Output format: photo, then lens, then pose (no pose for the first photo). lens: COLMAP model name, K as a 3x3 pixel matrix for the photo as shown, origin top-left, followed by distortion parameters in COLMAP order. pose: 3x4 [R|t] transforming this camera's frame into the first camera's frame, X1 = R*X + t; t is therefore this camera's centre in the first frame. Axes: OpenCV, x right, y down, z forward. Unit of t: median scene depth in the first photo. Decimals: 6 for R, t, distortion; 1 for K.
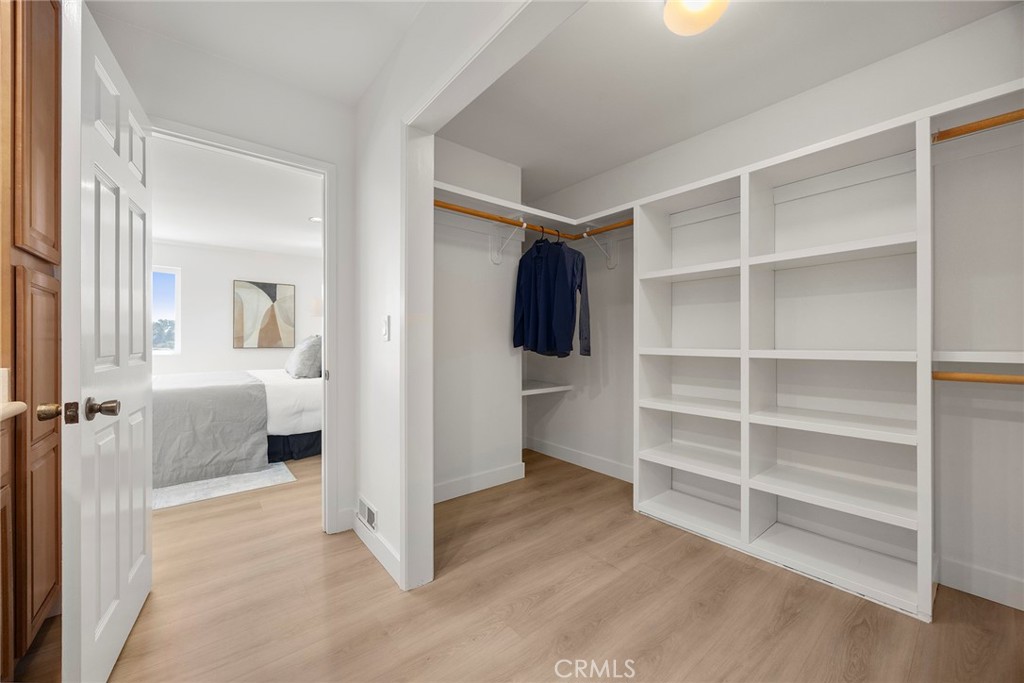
lens RADIAL K [[391.8, 0, 508.3], [0, 391.8, 343.2], [0, 0, 1]] dist [-0.005398, 0.000120]
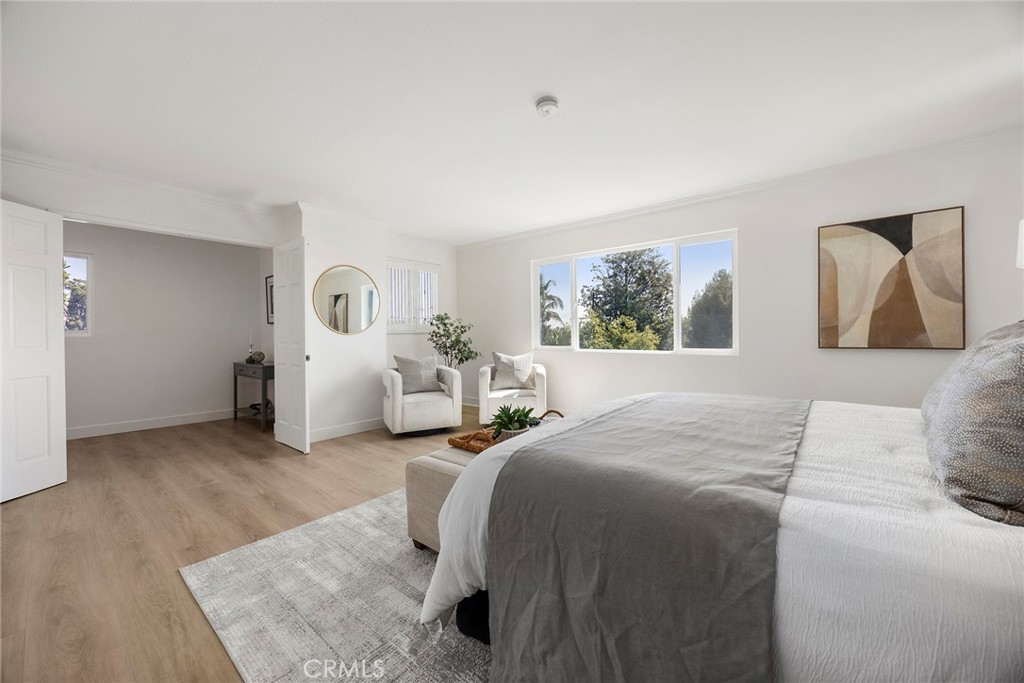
lens RADIAL K [[391.8, 0, 512.8], [0, 391.8, 337.0], [0, 0, 1]] dist [-0.005398, 0.000120]
pose [[0.201183, -0.003268, -0.979548, -0.234183], [0.005865, 0.999981, -0.002132, -0.004103], [0.979536, -0.005317, 0.201199, 0.441305]]
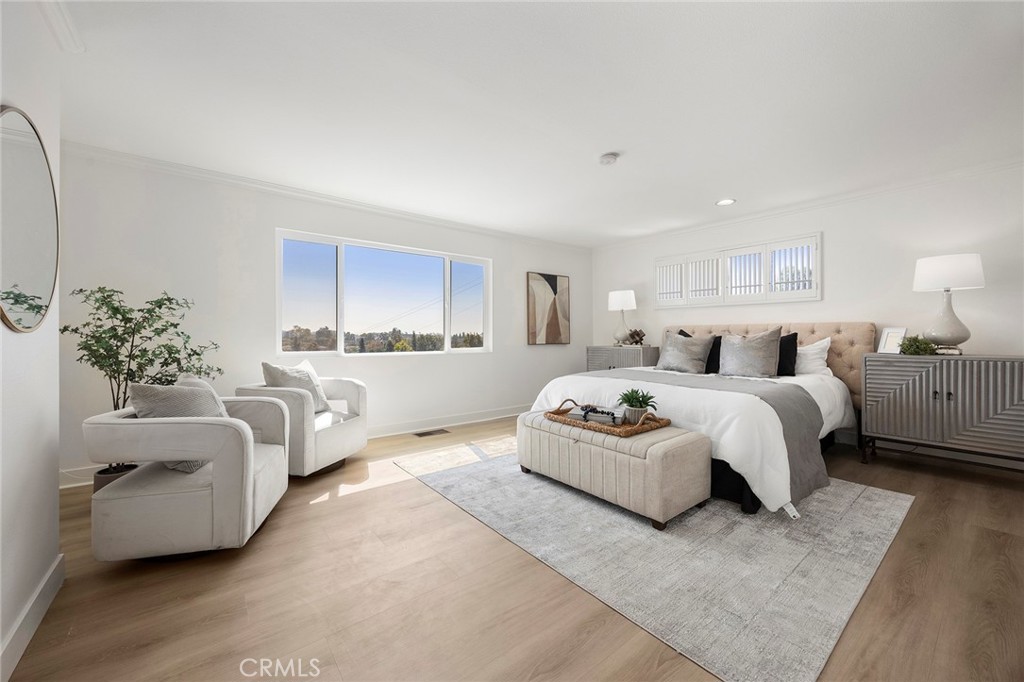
lens RADIAL K [[391.8, 0, 515.2], [0, 391.8, 338.3], [0, 0, 1]] dist [-0.005398, 0.000120]
pose [[0.999906, -0.012263, -0.006173, -0.708242], [0.012279, 0.999921, 0.002518, -0.005168], [0.006141, -0.002594, 0.999978, 0.066695]]
